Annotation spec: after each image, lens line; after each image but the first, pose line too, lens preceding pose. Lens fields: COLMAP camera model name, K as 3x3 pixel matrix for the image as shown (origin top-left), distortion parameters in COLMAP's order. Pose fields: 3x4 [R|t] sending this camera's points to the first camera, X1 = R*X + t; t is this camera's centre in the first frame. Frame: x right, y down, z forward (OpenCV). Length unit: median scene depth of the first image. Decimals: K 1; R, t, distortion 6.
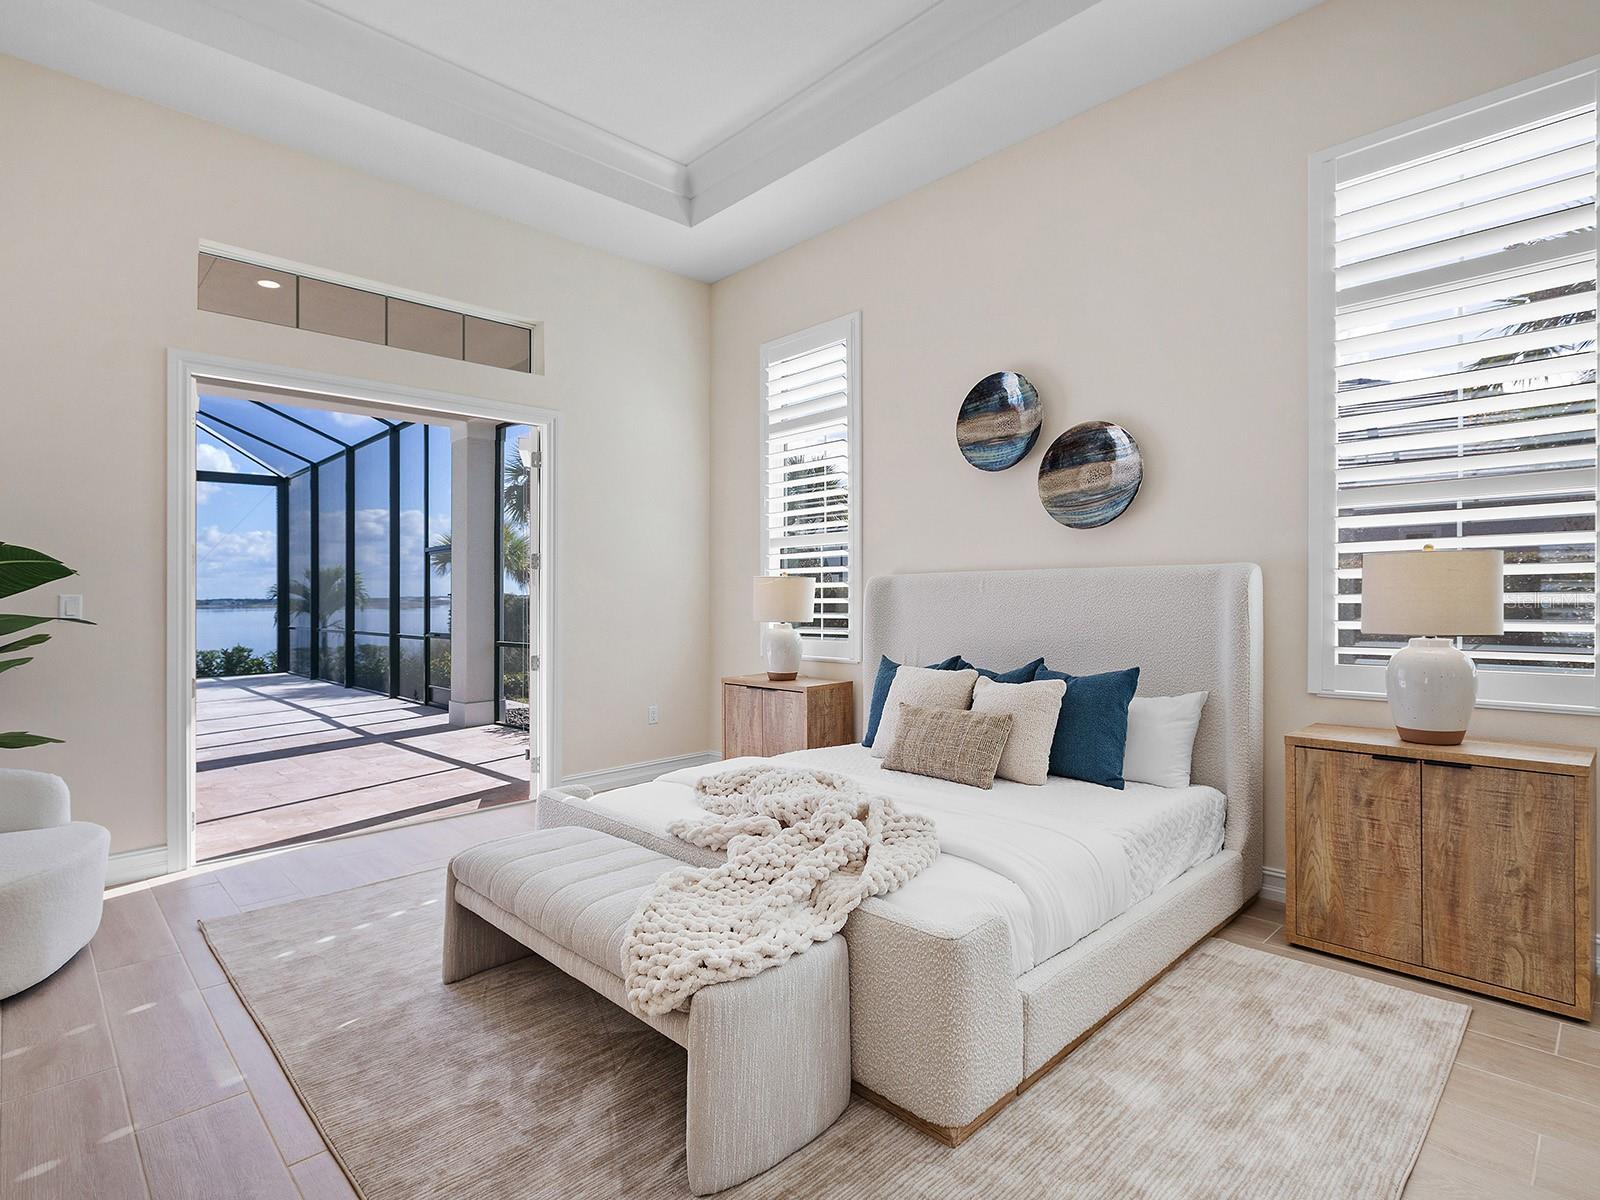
lens RADIAL K [[810.2, 0, 820.0], [0, 810.2, 605.5], [0, 0, 1]] dist [0.000134, -0.000331]
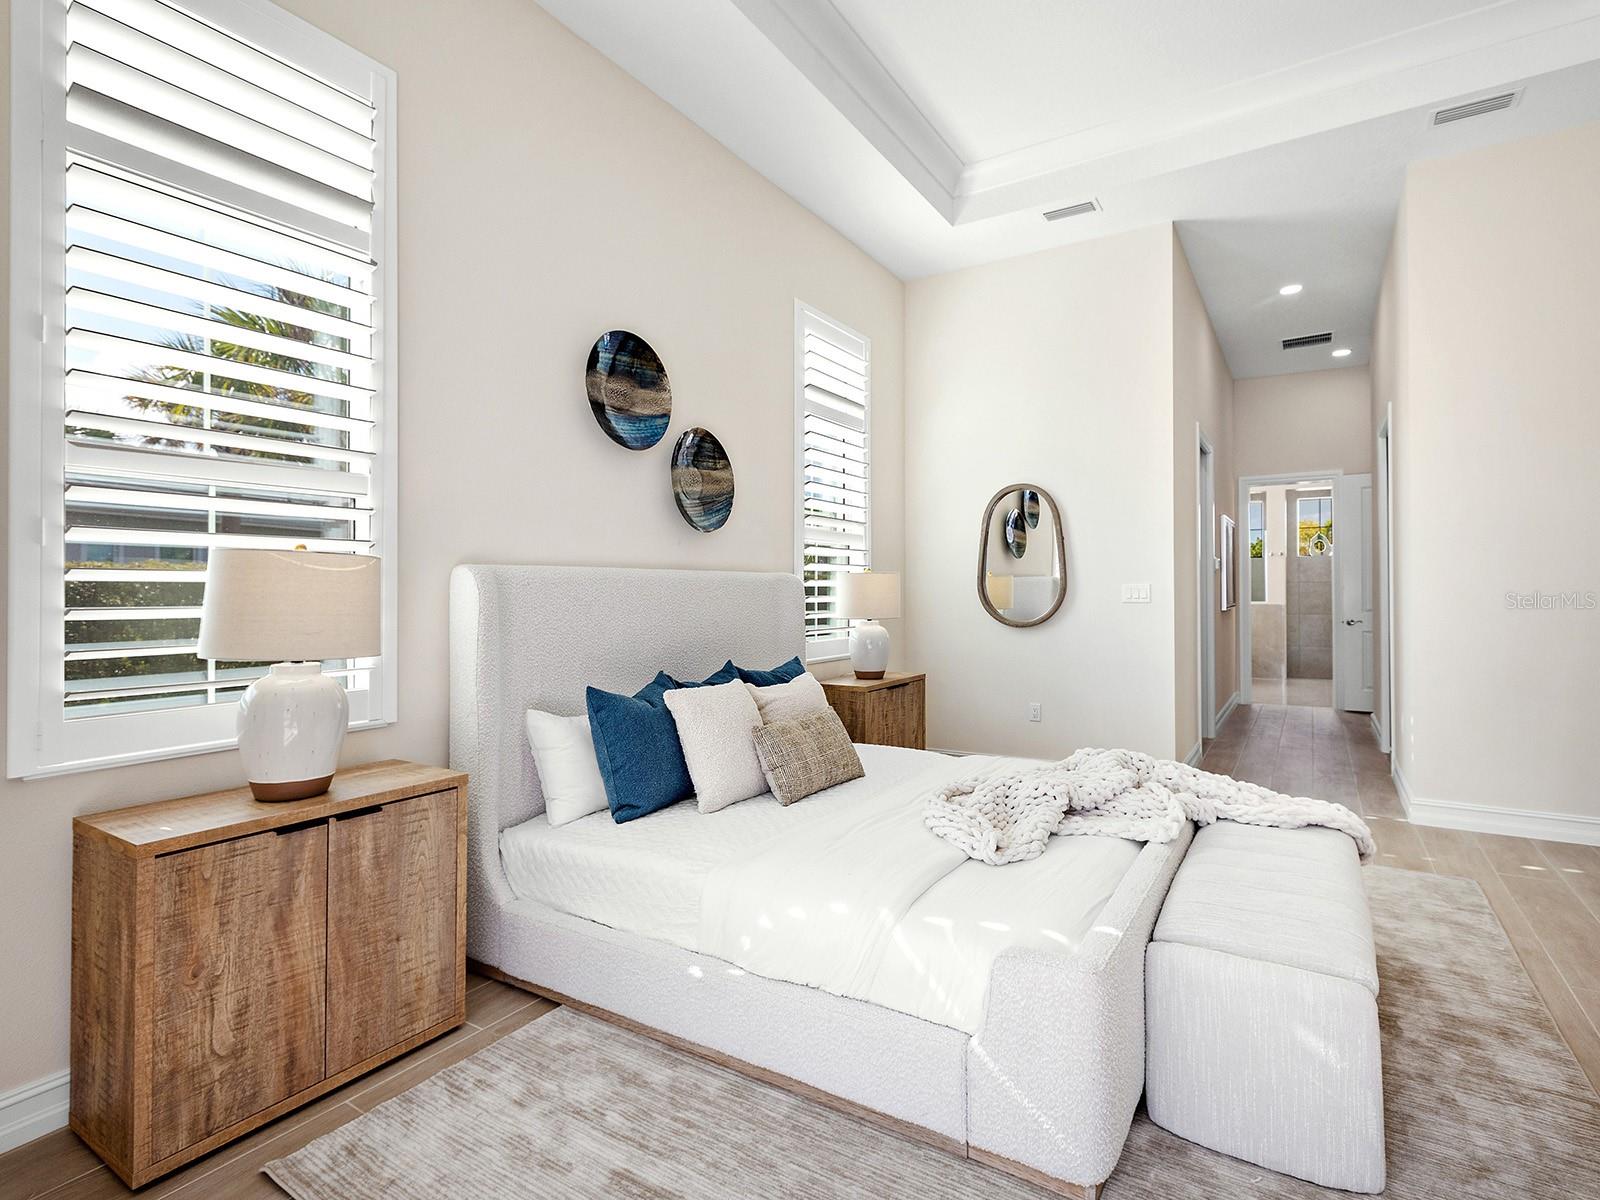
lens RADIAL K [[810.2, 0, 820.0], [0, 810.2, 605.5], [0, 0, 1]] dist [0.000134, -0.000331]
pose [[-0.231262, -0.014765, 0.972779, -0.624550], [0.008594, 0.999815, 0.017219, -0.016590], [-0.972854, 0.012342, -0.231092, 0.974494]]
